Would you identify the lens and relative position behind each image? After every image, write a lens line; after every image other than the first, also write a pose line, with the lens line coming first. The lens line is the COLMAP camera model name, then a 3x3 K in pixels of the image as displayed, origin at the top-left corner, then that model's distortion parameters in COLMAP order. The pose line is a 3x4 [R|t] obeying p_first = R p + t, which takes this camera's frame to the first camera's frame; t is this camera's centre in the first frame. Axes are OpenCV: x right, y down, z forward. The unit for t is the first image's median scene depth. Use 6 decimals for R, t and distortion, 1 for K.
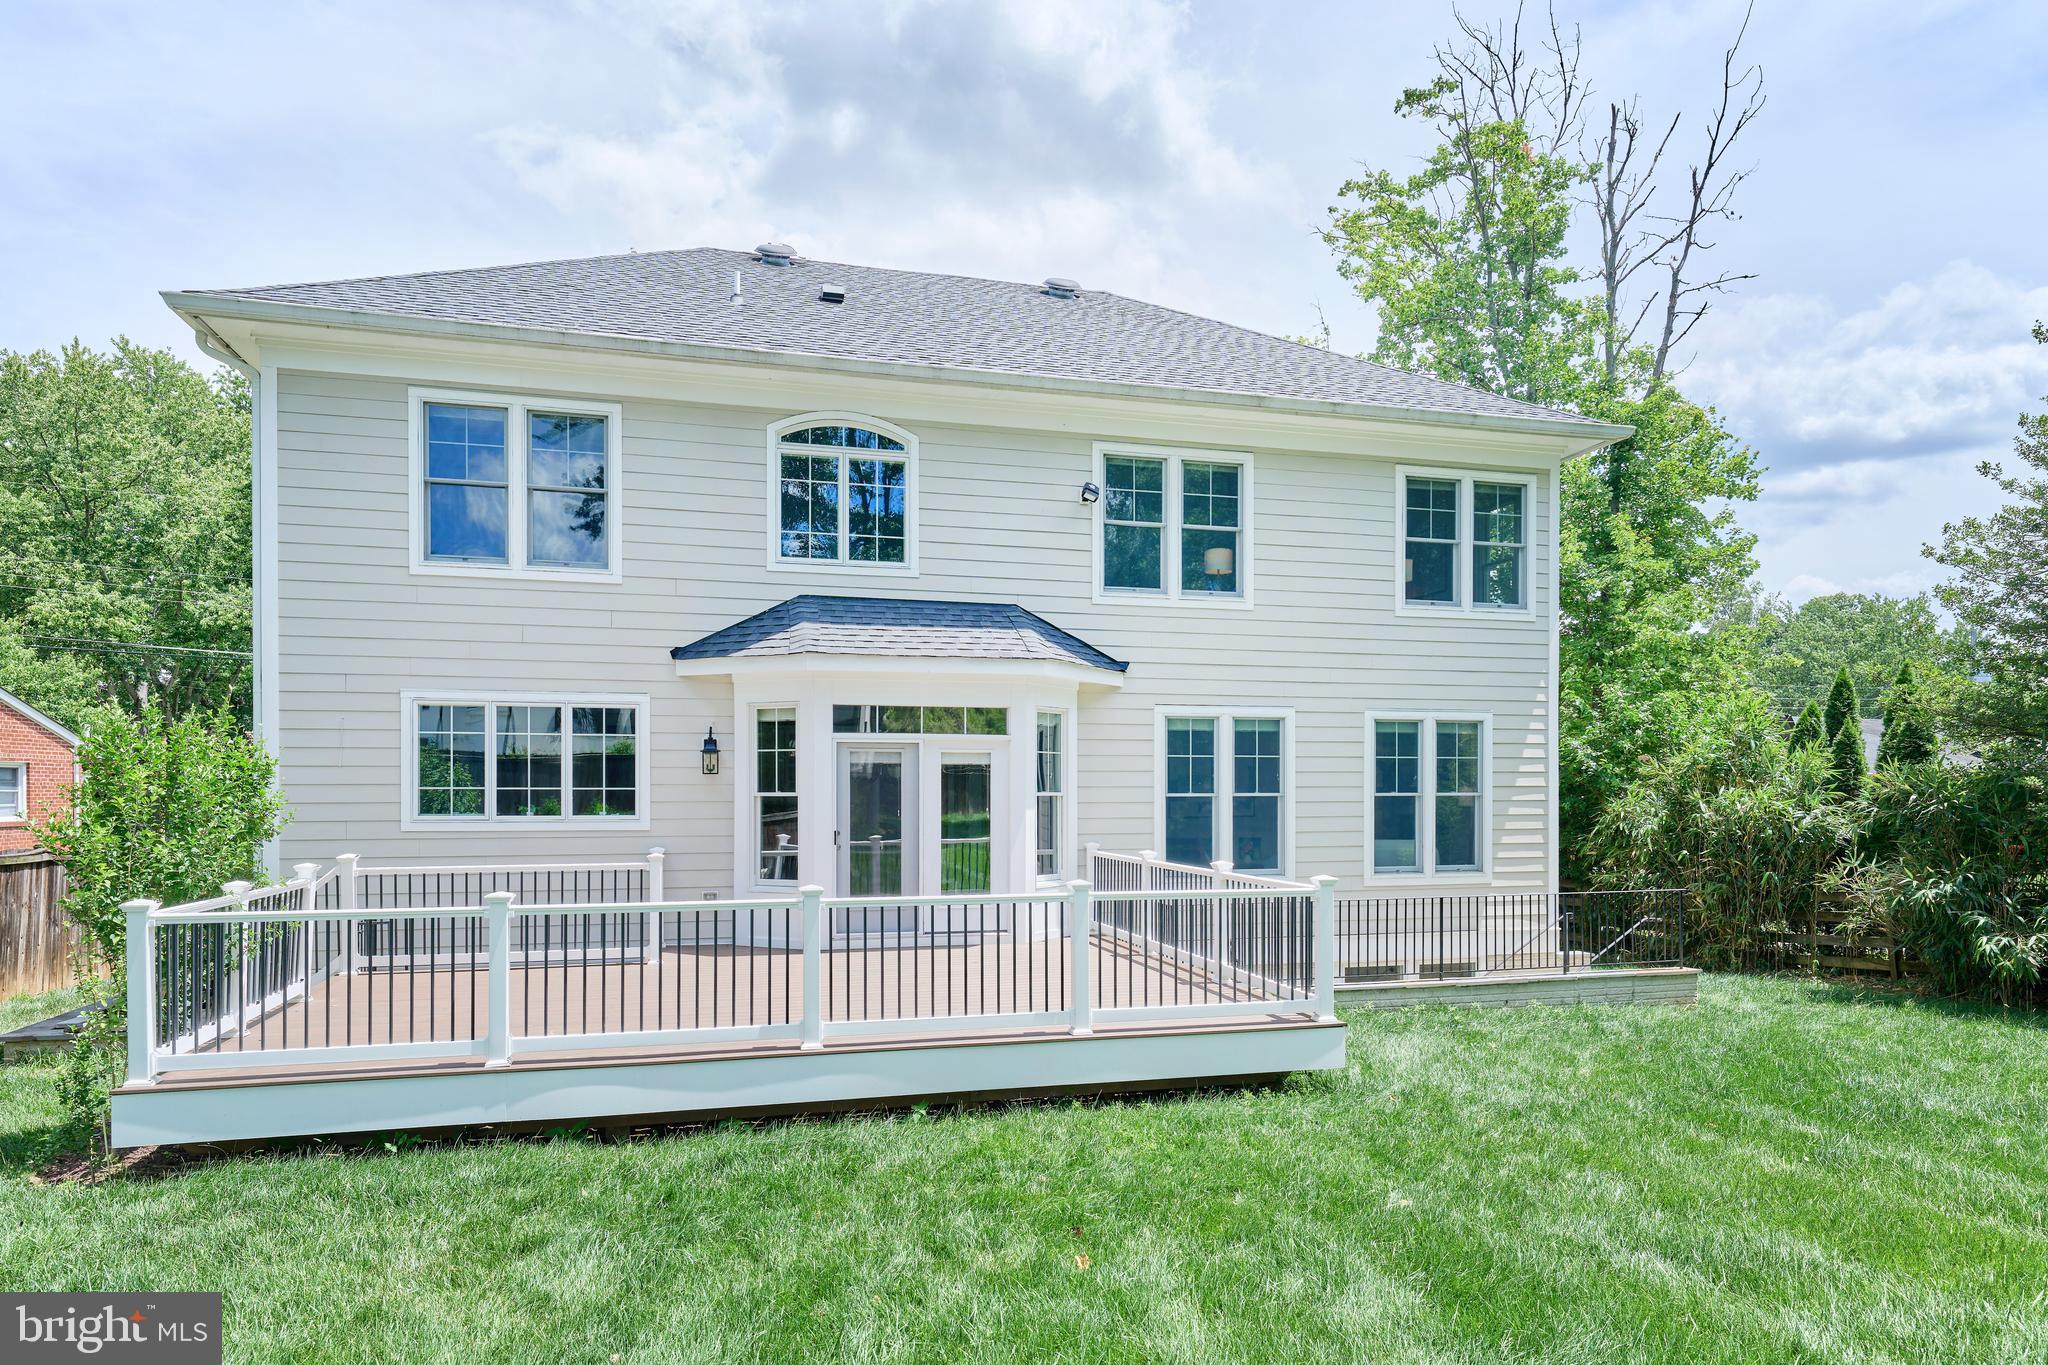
lens RADIAL K [[1200.7, 0, 1023.1], [0, 1200.7, 779.8], [0, 0, 1]] dist [0.003131, 0.000352]
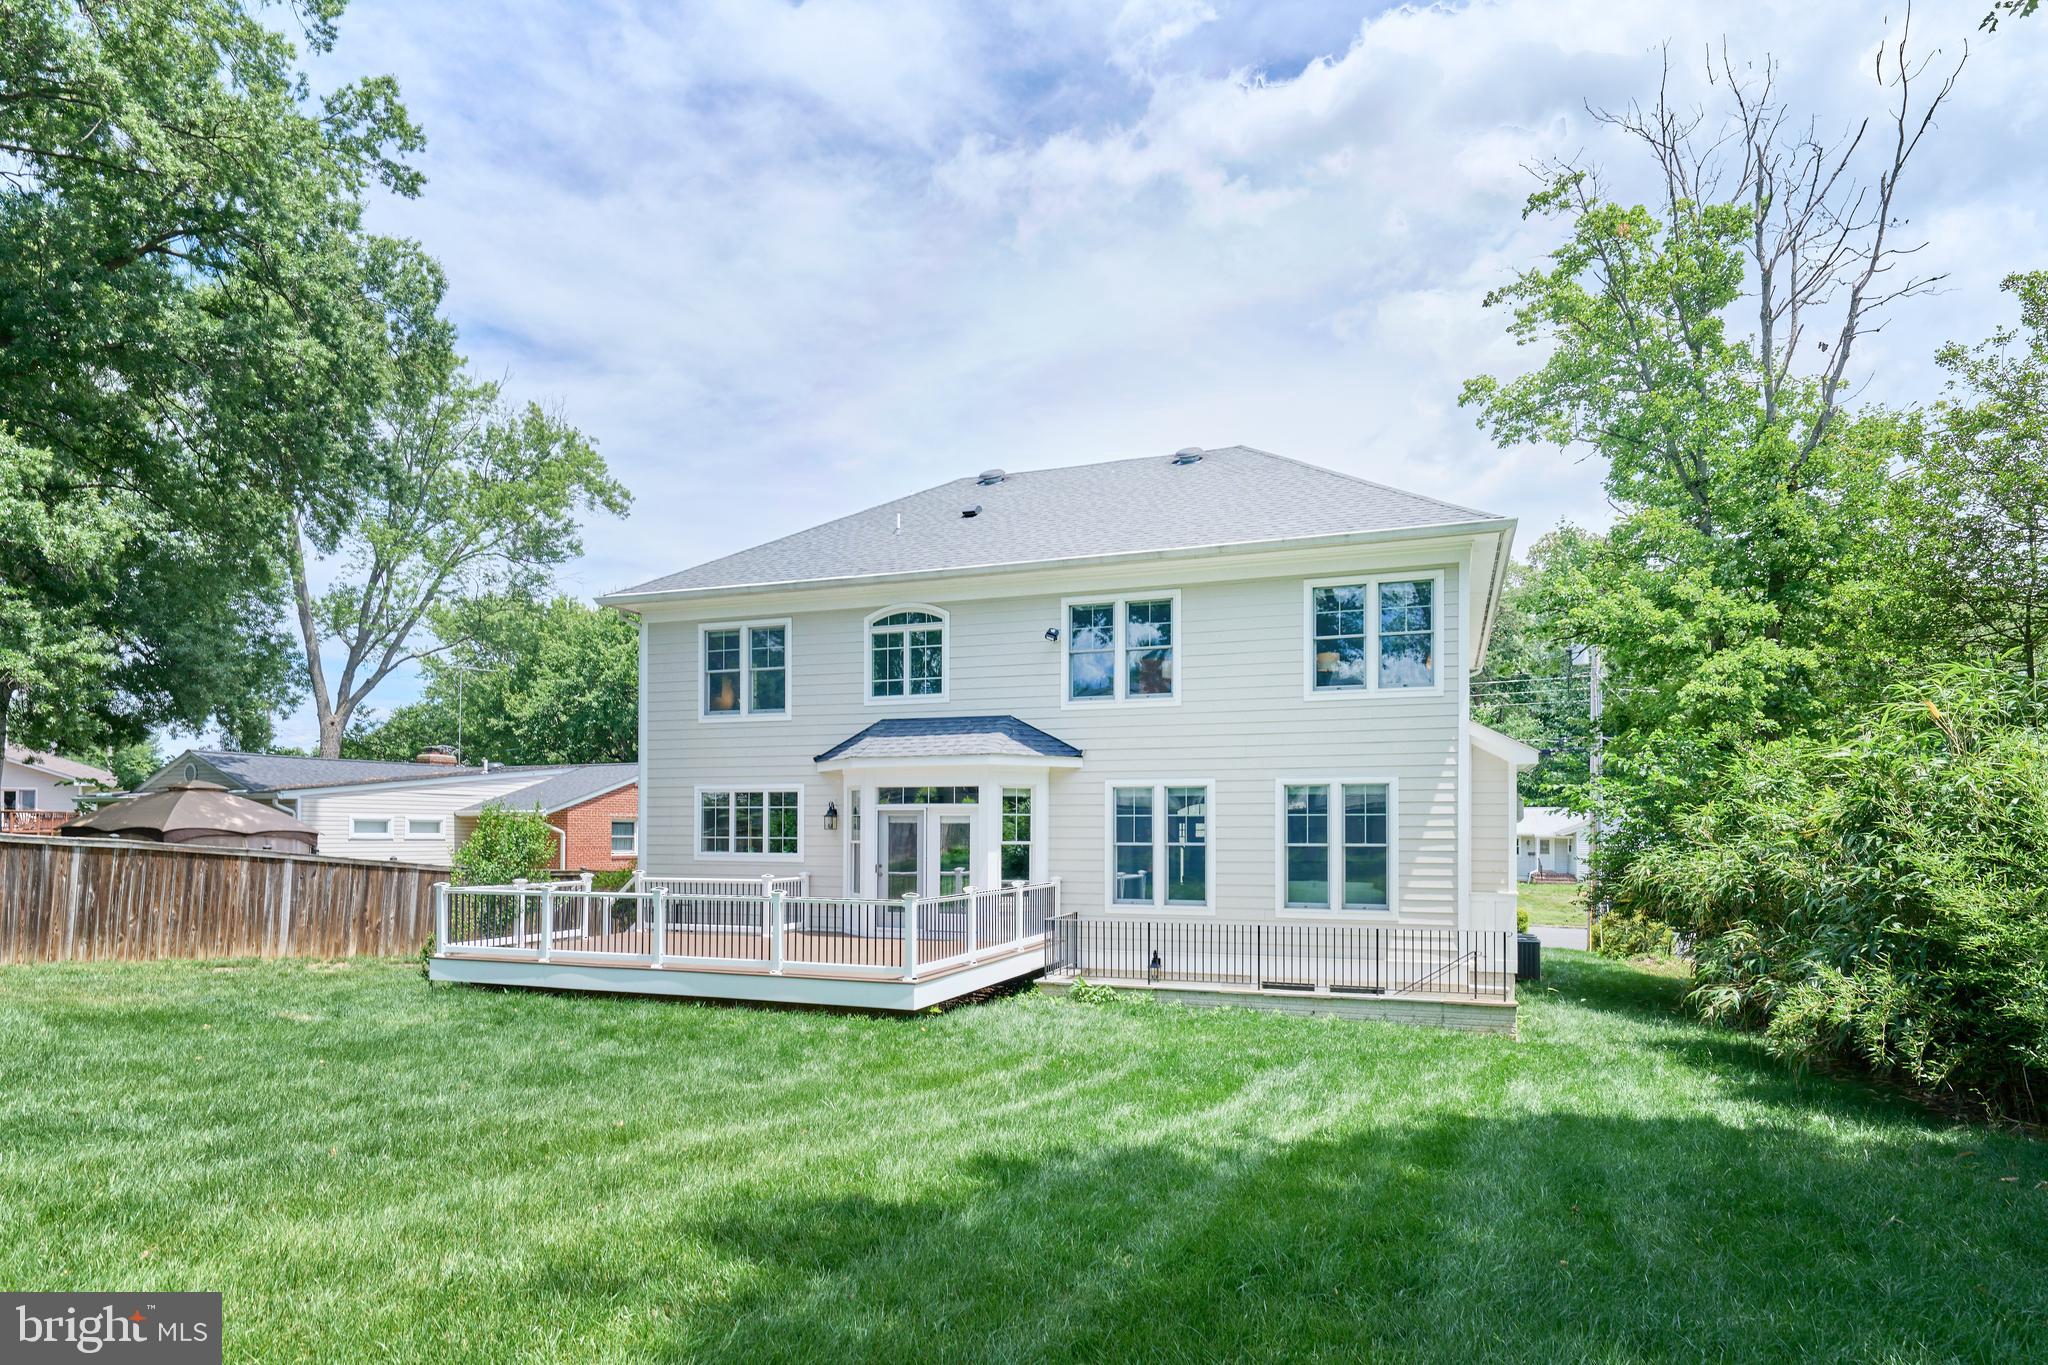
lens RADIAL K [[1131.5, 0, 1021.3], [0, 1131.5, 827.0], [0, 0, 1]] dist [-0.001683, 0.000738]
pose [[0.817792, -0.003240, -0.575505, 0.778324], [-0.002247, 0.999959, -0.008823, 0.004750], [0.575510, 0.008508, 0.817751, -0.131255]]
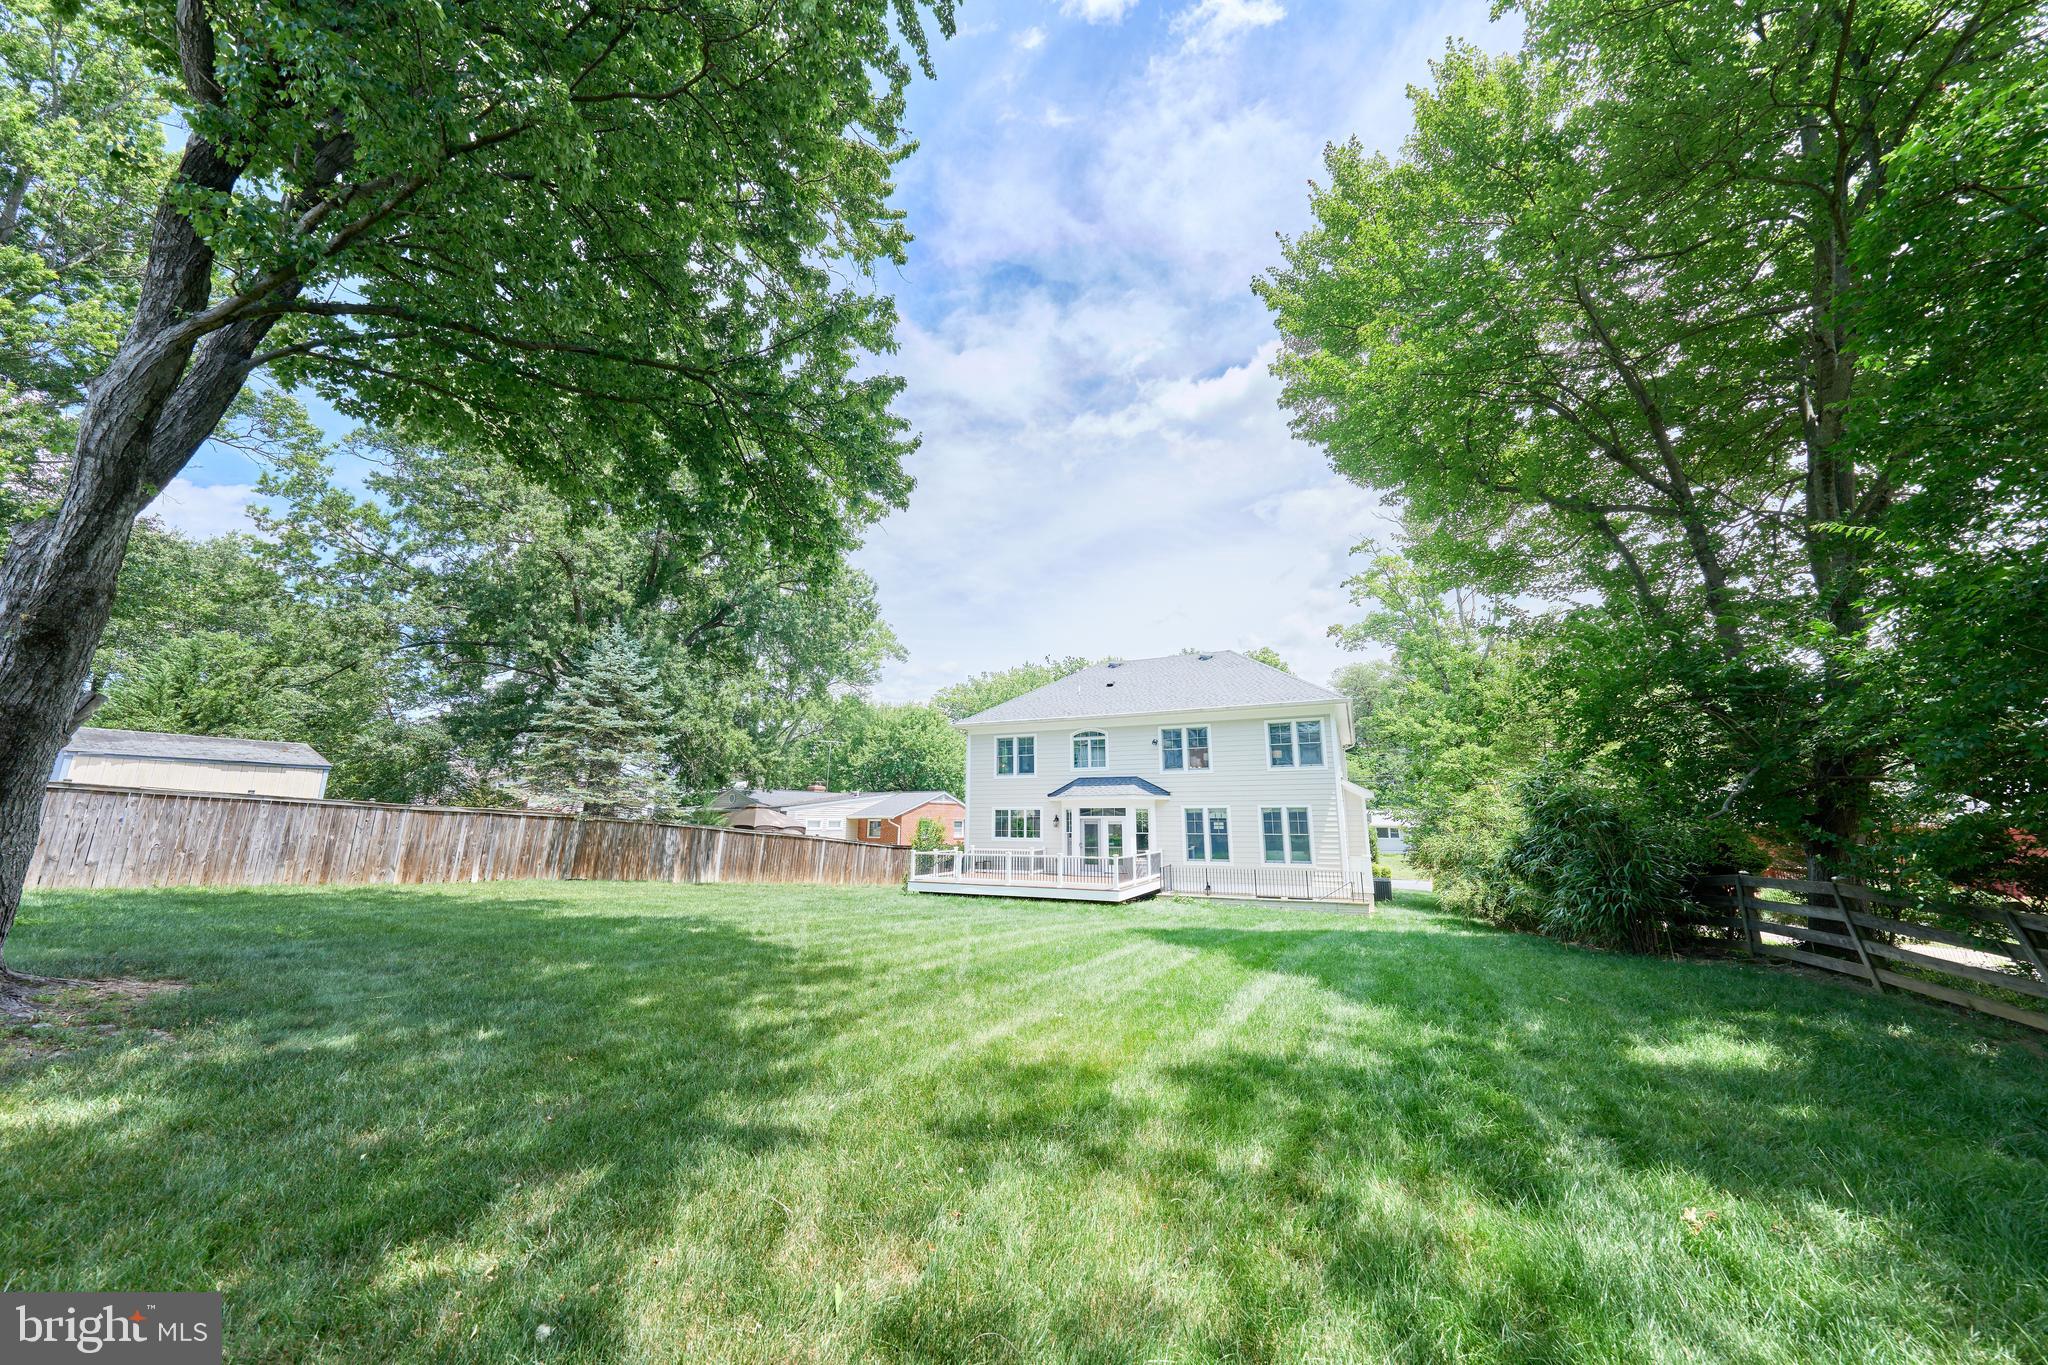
lens RADIAL K [[698.6, 0, 1024.0], [0, 698.6, 682.5], [0, 0, 1]] dist [-0.000640, -0.000017]
pose [[0.769514, -0.125948, -0.626087, 0.987928], [-0.001687, 0.979956, -0.199208, -0.010265], [0.638627, 0.154349, 0.753878, -0.722274]]
